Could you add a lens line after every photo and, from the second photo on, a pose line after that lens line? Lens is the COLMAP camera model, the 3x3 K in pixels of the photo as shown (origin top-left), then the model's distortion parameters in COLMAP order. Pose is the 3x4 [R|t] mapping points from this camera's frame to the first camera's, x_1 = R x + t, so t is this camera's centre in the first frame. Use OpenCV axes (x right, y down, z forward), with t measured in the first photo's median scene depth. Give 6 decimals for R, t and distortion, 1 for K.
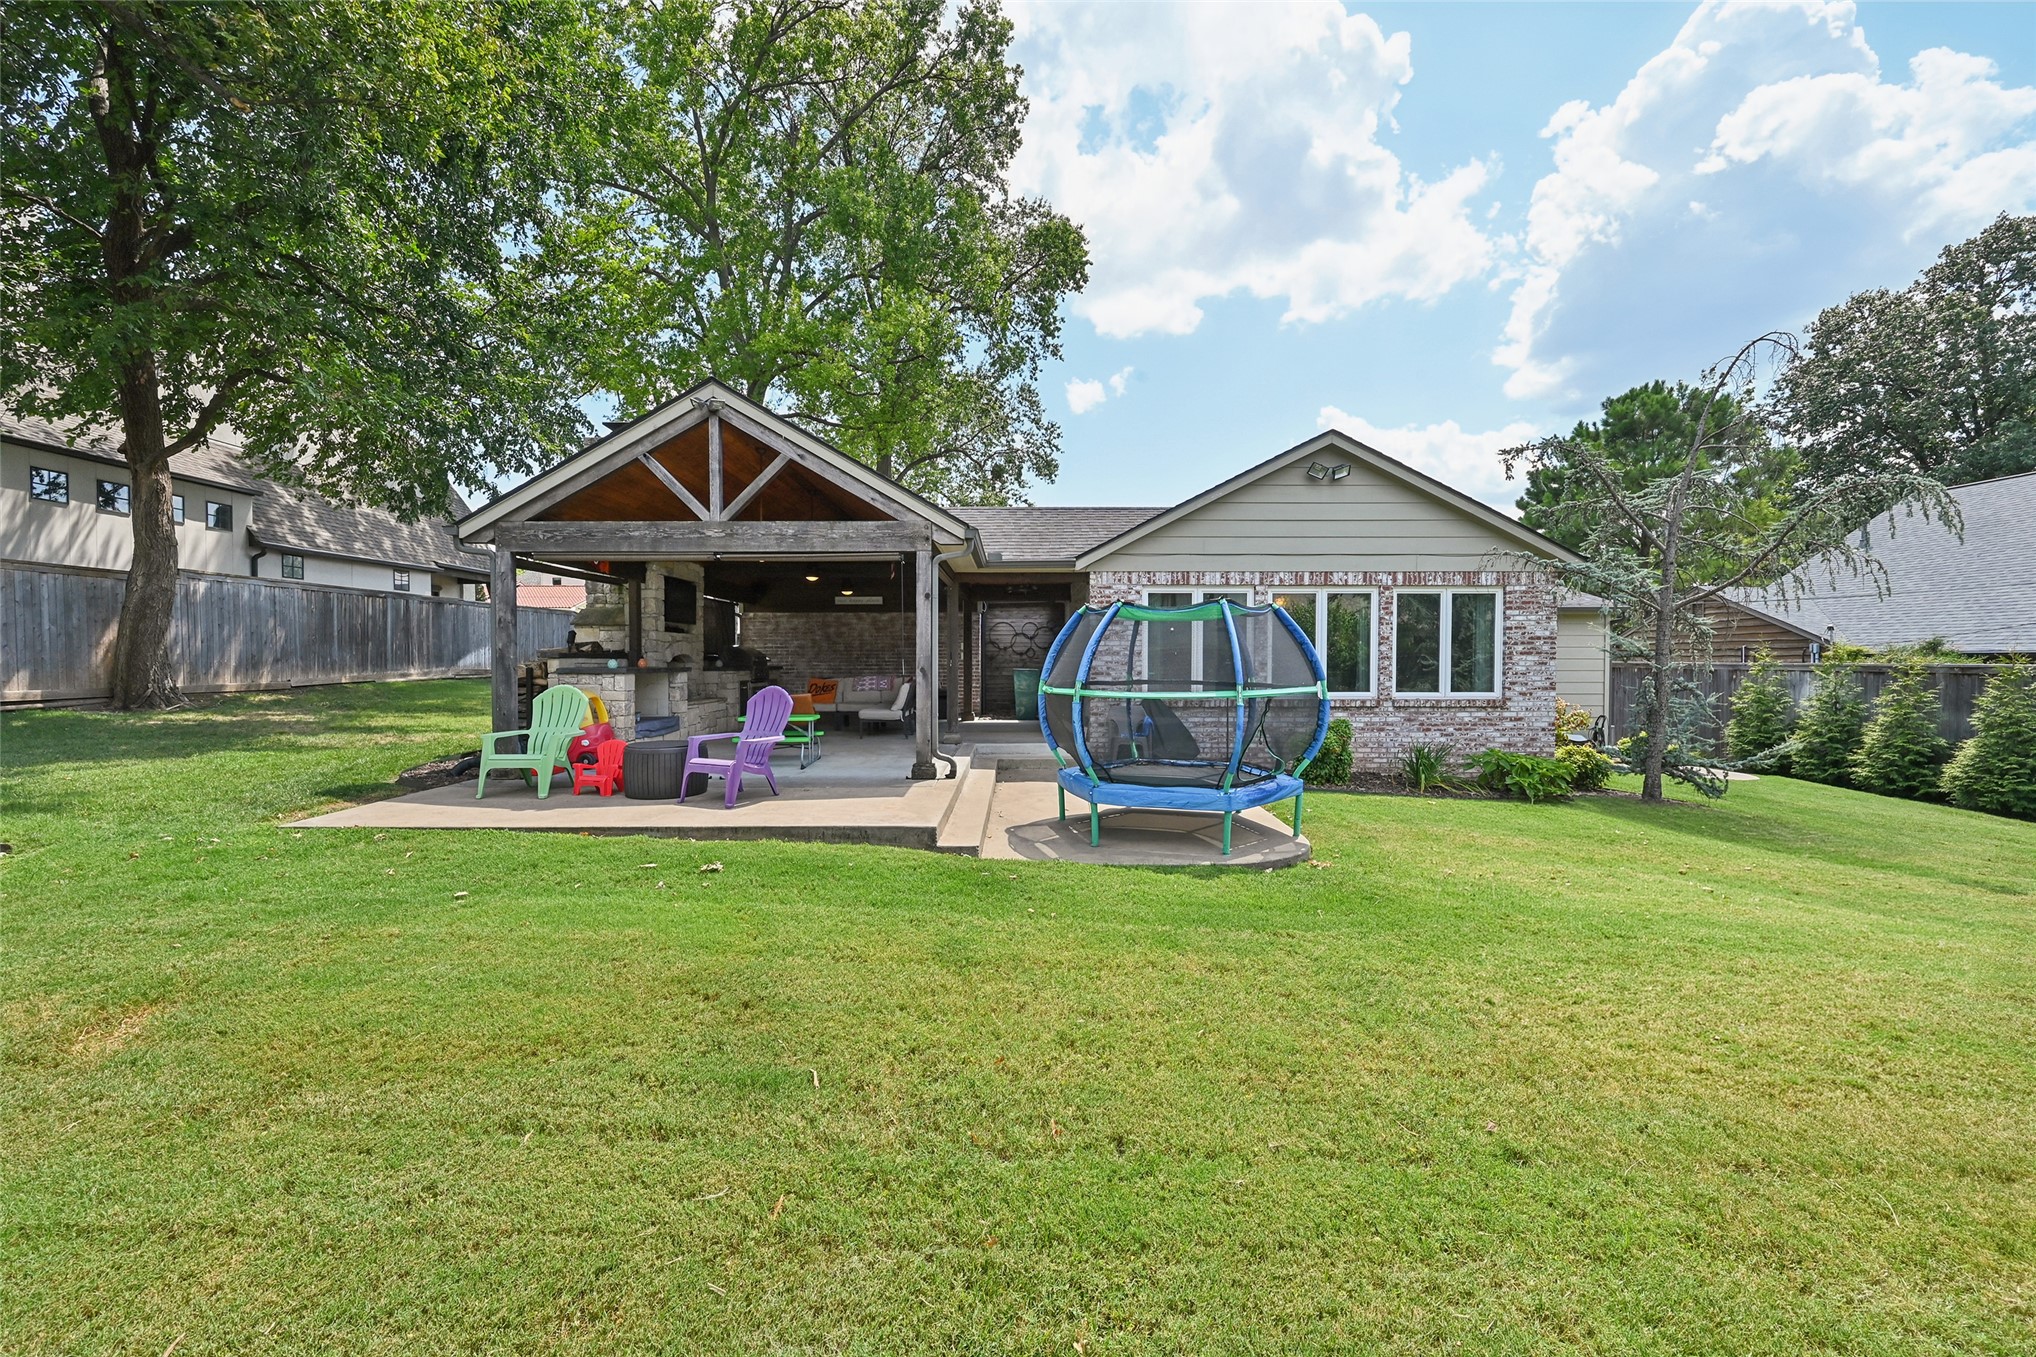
lens RADIAL K [[825.8, 0, 1018.0], [0, 825.8, 678.5], [0, 0, 1]] dist [0.000213, 0.000194]
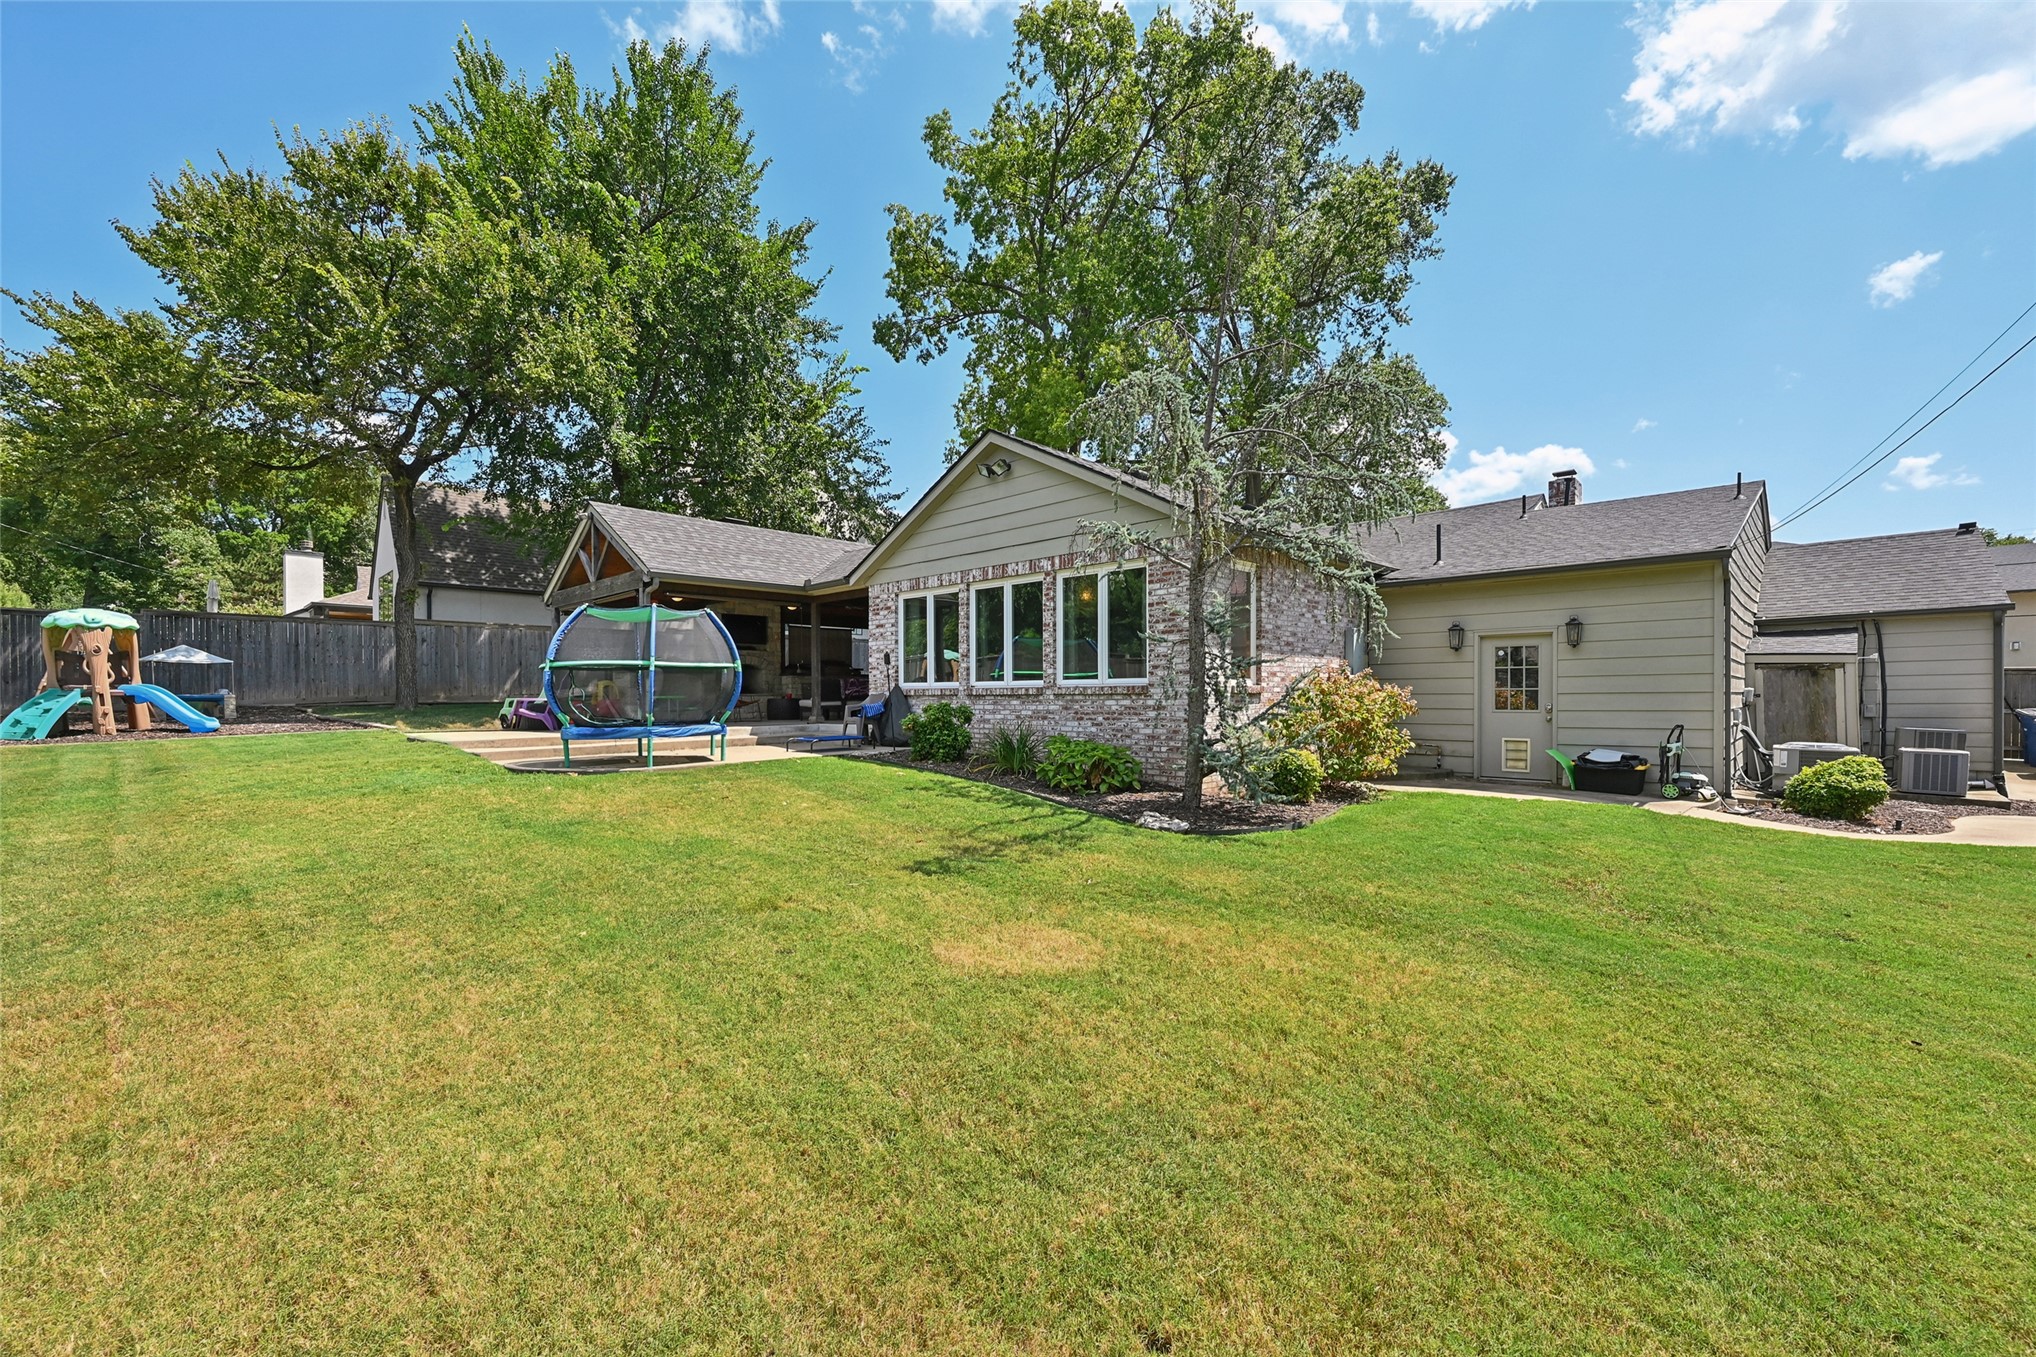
lens RADIAL K [[819.9, 0, 1042.4], [0, 819.9, 690.7], [0, 0, 1]] dist [-0.000997, 0.000660]
pose [[0.734590, -0.010346, -0.678433, 1.007621], [-0.006747, 0.999723, -0.022552, 0.047091], [0.678478, 0.021144, 0.734316, 0.257184]]
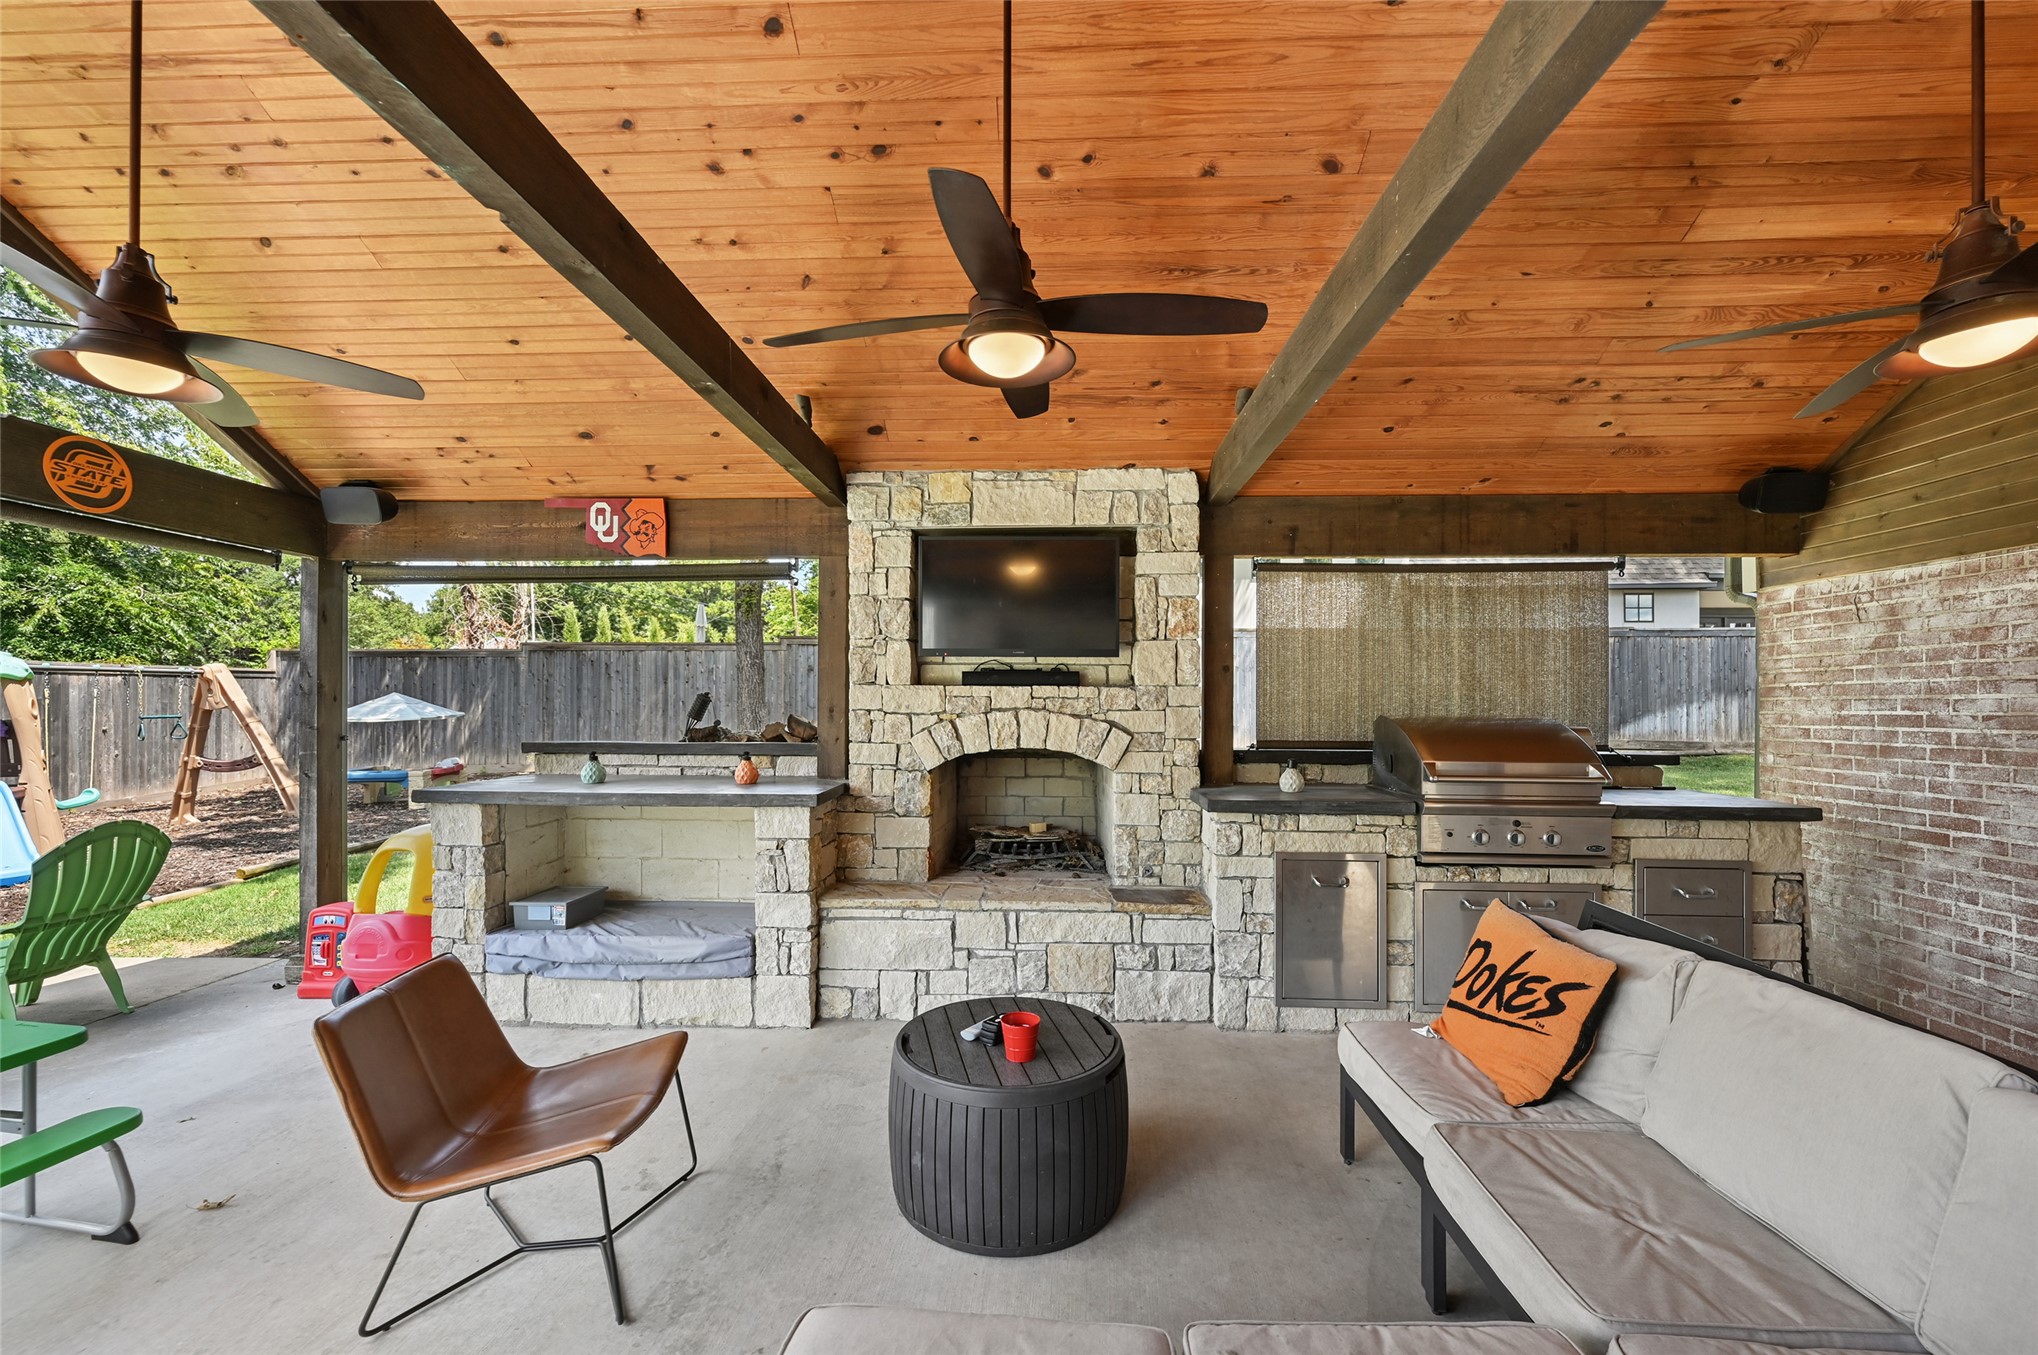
lens RADIAL K [[808.1, 0, 1016.6], [0, 808.1, 703.6], [0, 0, 1]] dist [0.000348, 0.000013]
pose [[-0.049367, -0.000482, -0.998781, -0.074091], [-0.025519, 0.999674, 0.000779, -0.047158], [0.998455, 0.025526, -0.049363, 1.000141]]
